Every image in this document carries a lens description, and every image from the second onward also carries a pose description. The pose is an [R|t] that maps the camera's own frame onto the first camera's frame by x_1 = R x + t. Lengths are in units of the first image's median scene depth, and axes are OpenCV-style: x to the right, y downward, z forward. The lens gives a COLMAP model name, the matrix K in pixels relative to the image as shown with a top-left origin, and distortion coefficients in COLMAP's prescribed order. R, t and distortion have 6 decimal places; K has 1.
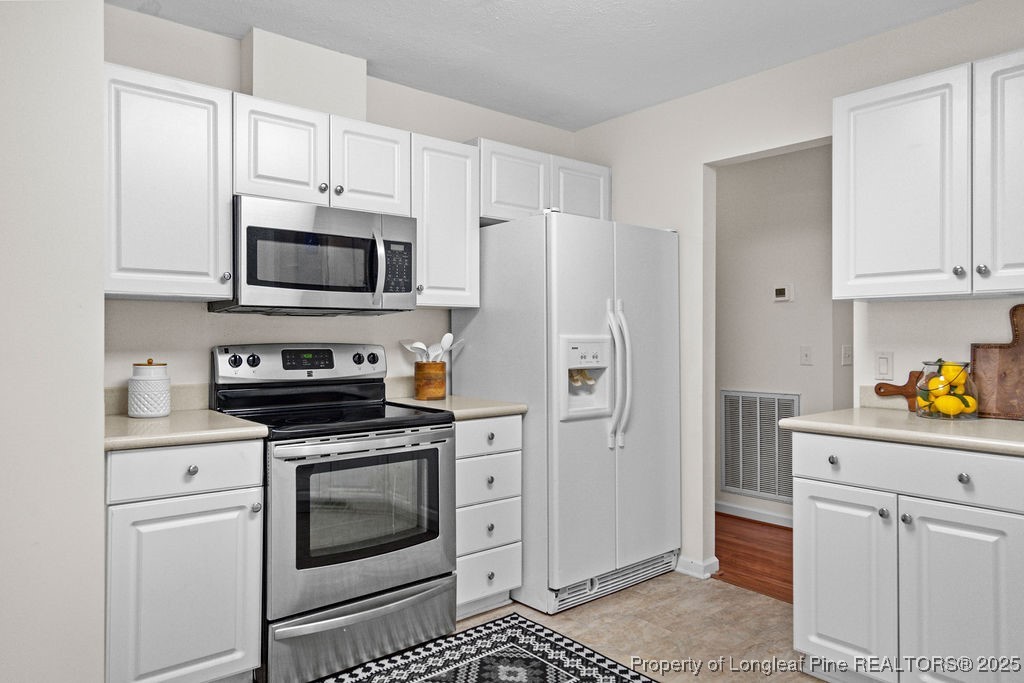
lens RADIAL K [[685.1, 0, 512.4], [0, 685.1, 332.1], [0, 0, 1]] dist [0.007777, -0.006110]
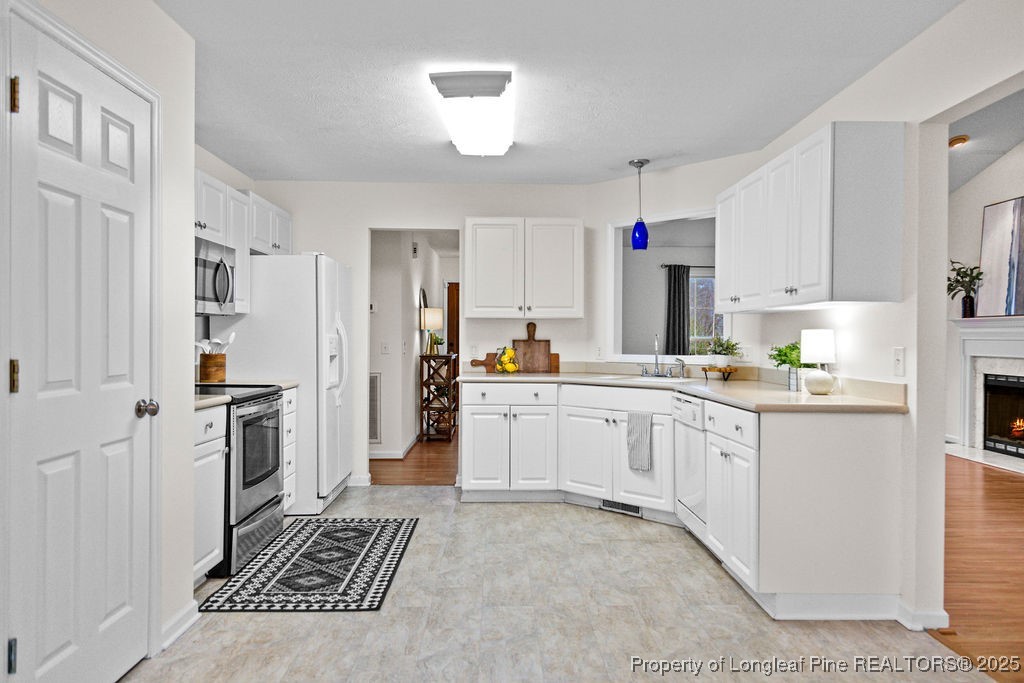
lens RADIAL K [[685.1, 0, 516.5], [0, 685.1, 342.9], [0, 0, 1]] dist [0.007777, -0.006110]
pose [[0.616971, -0.002444, 0.786982, -1.062885], [-0.009406, 0.999901, 0.010479, 0.003986], [-0.786930, -0.013867, 0.616887, -0.364126]]
